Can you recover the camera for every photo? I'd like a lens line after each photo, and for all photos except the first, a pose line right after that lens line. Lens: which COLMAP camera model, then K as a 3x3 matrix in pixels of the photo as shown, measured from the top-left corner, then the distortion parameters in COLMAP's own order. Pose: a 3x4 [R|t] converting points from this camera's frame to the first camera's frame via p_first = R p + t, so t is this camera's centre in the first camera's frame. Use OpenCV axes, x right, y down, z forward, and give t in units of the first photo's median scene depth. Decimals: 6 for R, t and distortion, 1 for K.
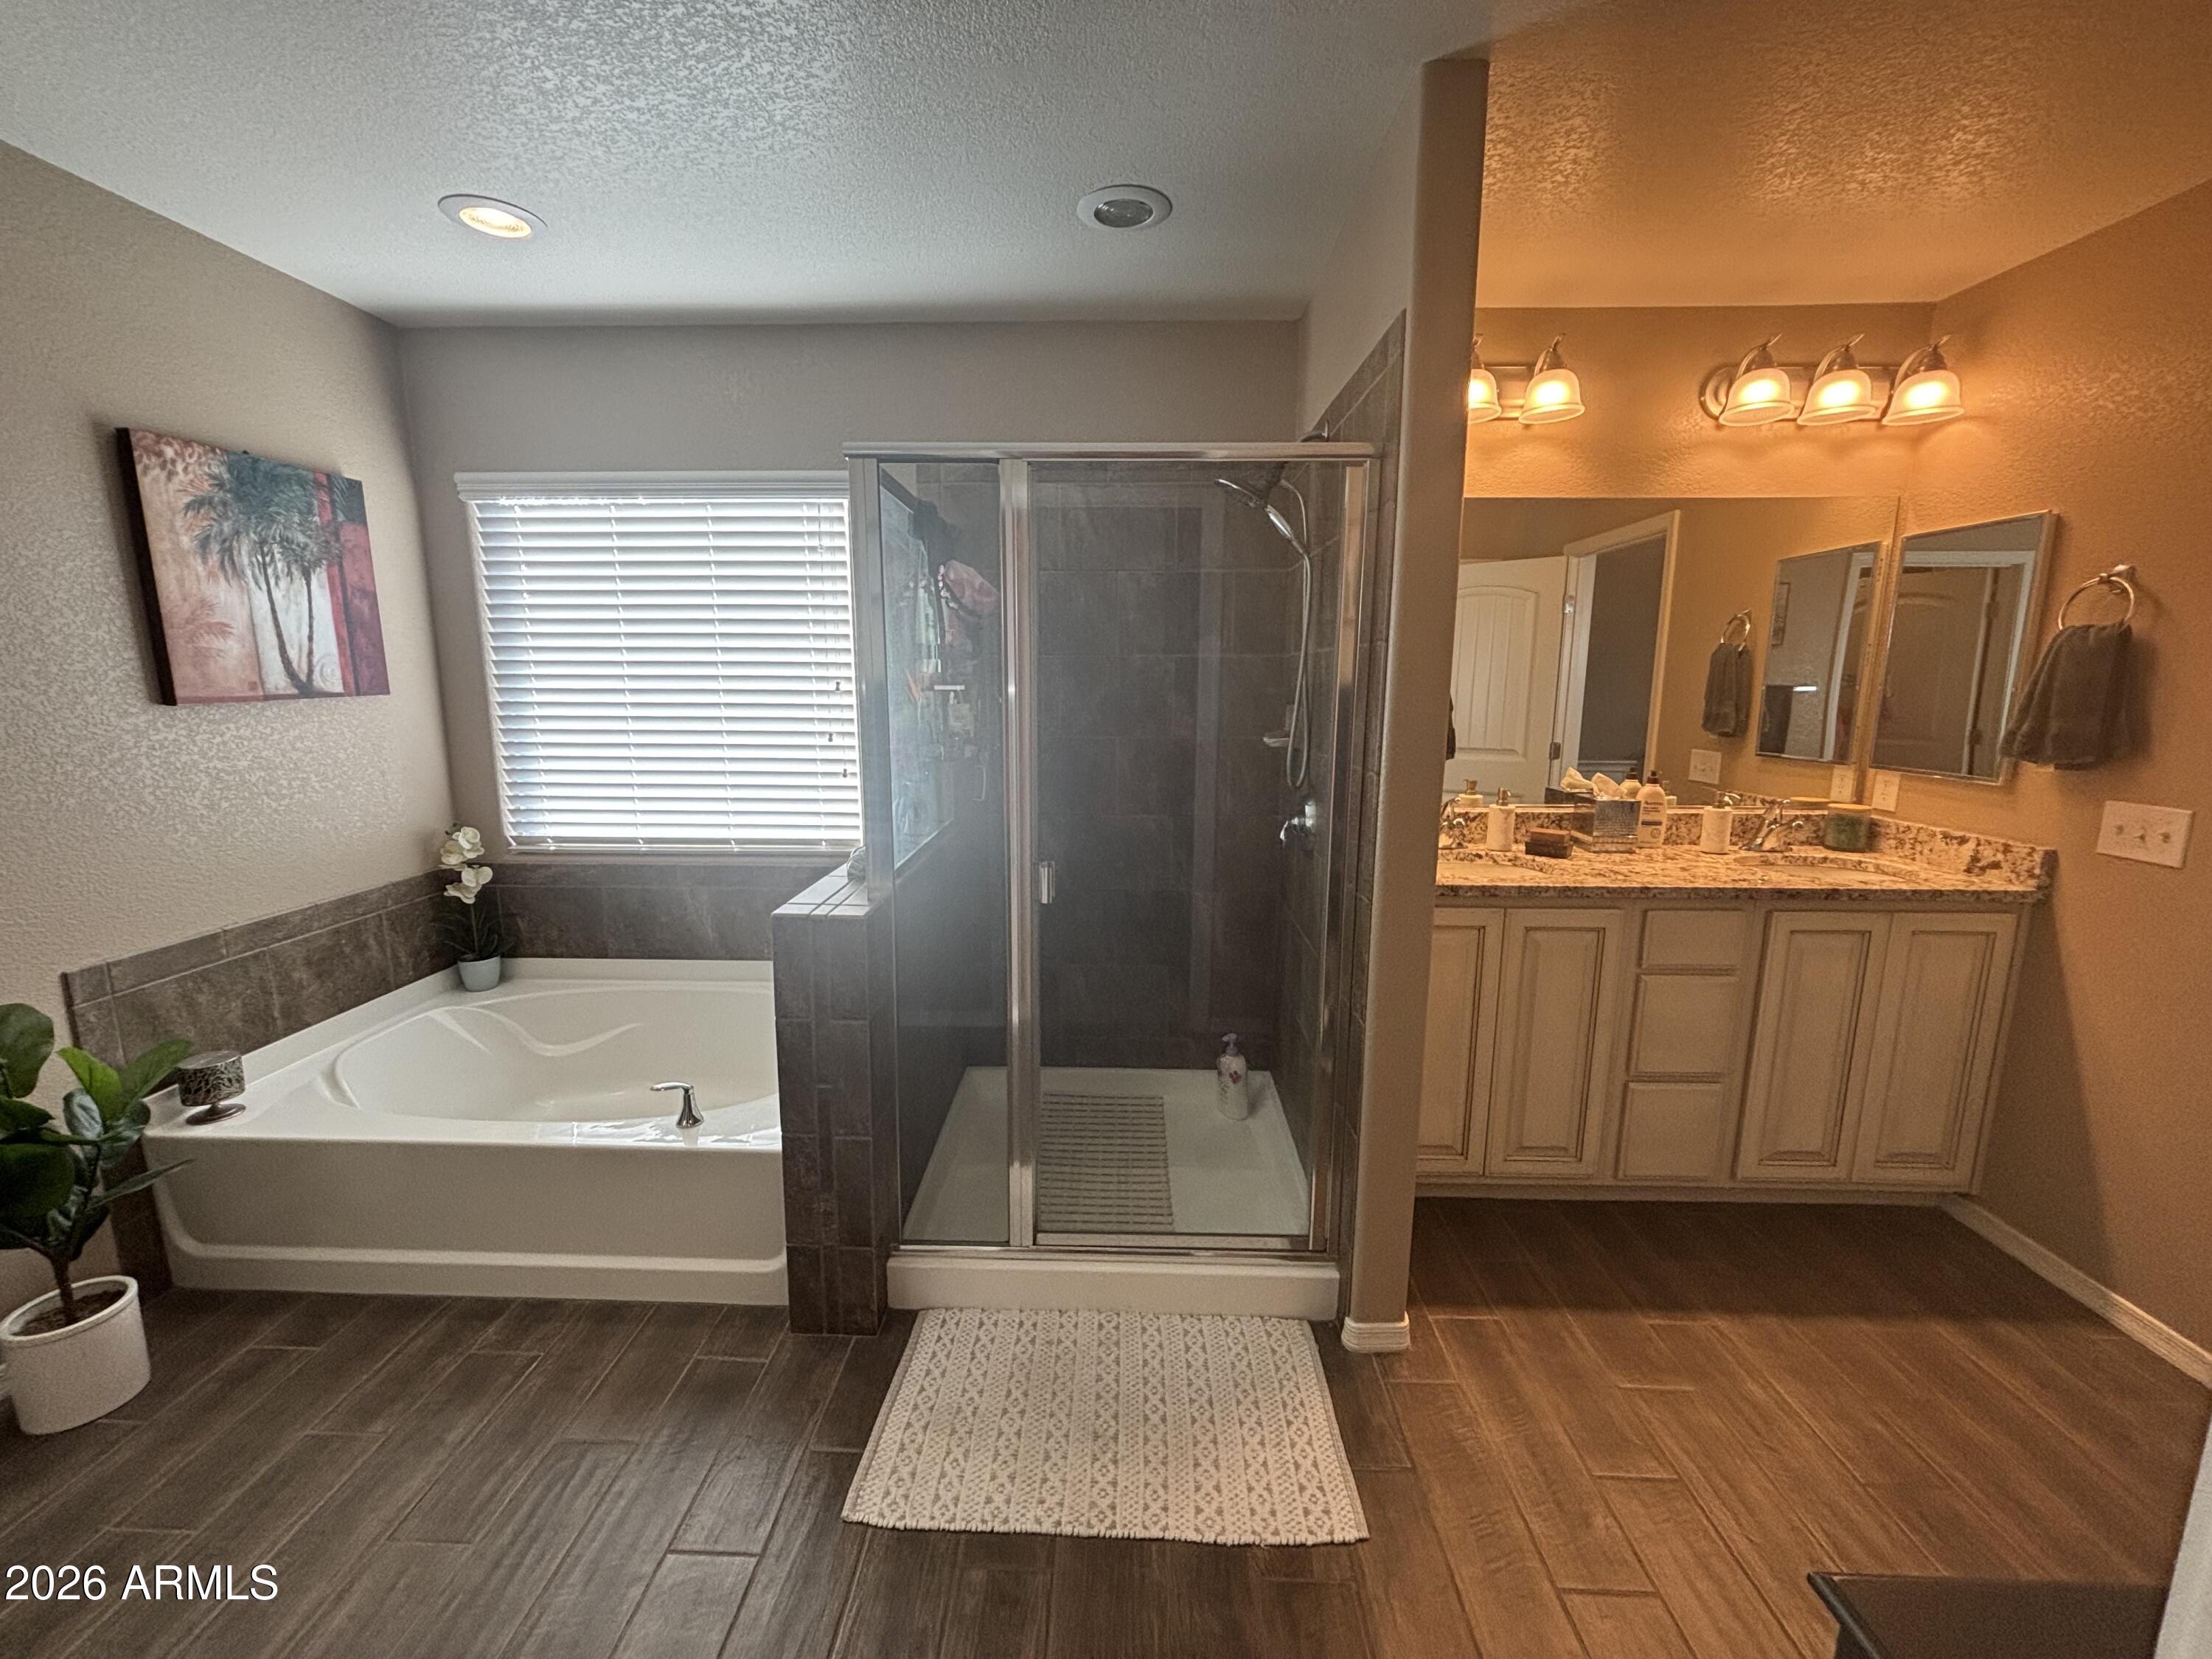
lens RADIAL K [[898.4, 0, 1099.3], [0, 898.4, 823.2], [0, 0, 1]] dist [0.000796, -0.002378]
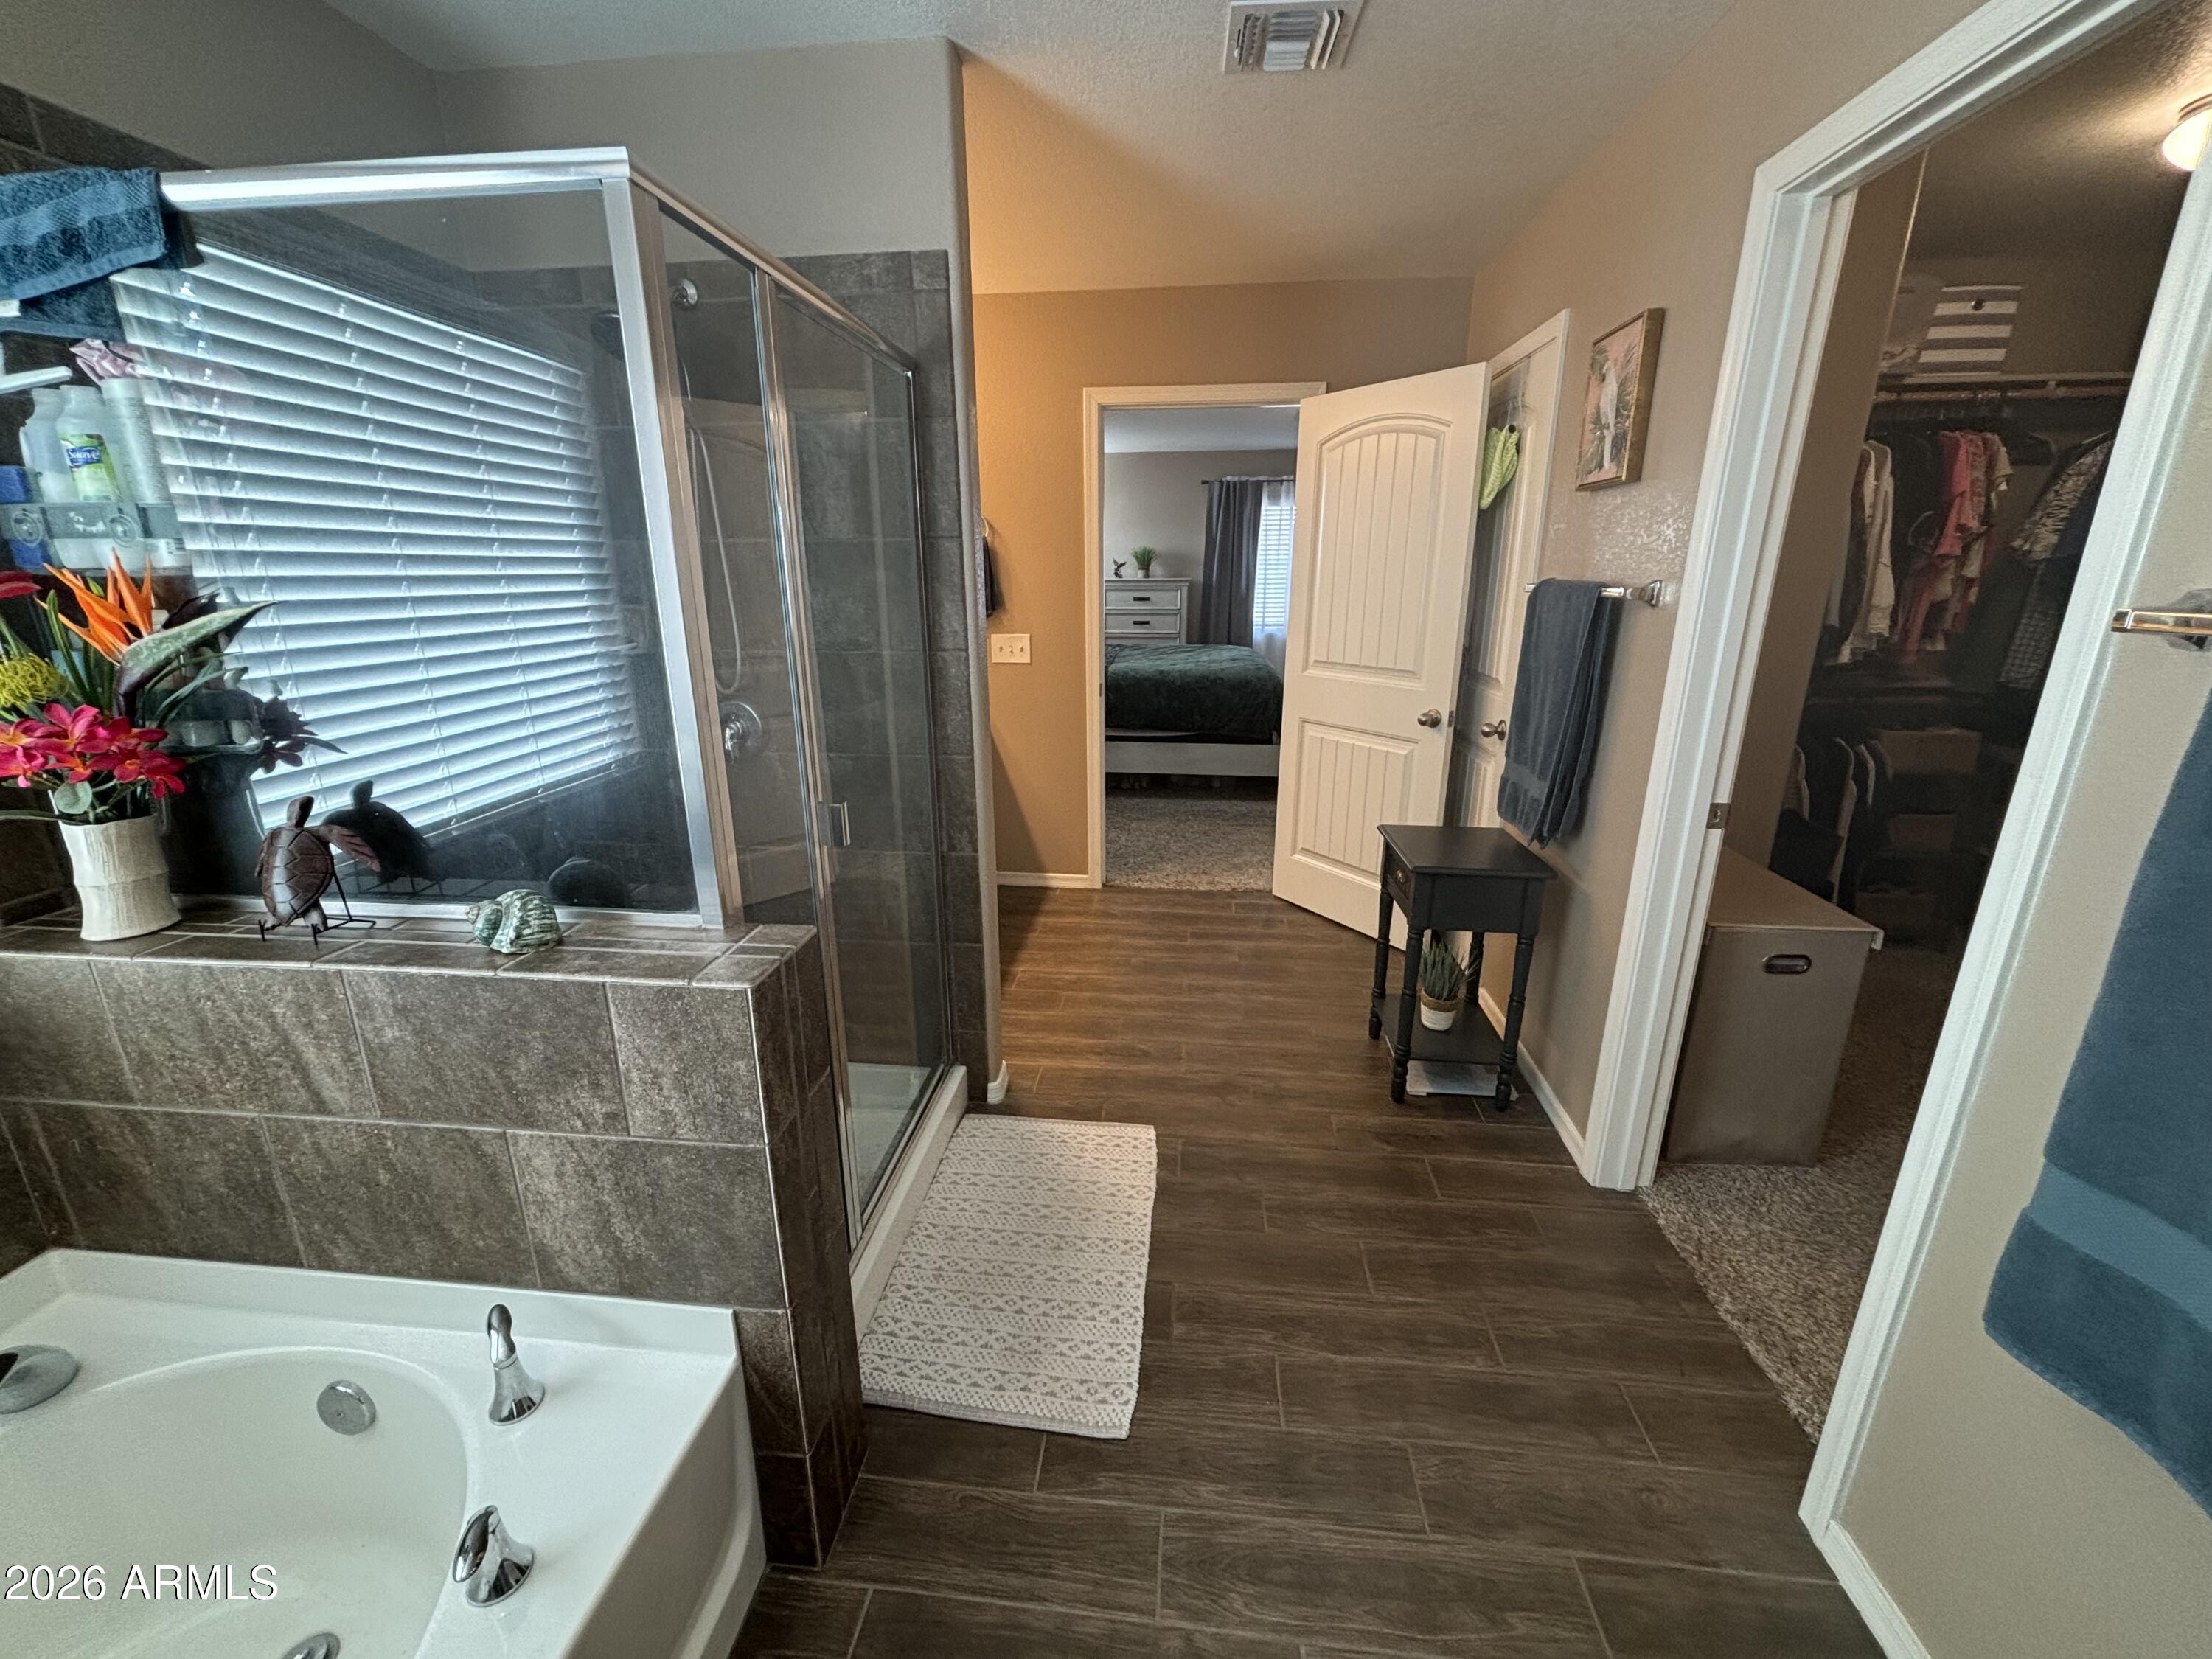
lens RADIAL K [[898.4, 0, 1099.3], [0, 898.4, 823.2], [0, 0, 1]] dist [0.000796, -0.002378]
pose [[0.074966, -0.278078, 0.957629, -0.770401], [0.165695, 0.950454, 0.263024, -0.104279], [-0.983324, 0.138957, 0.117328, 0.598445]]
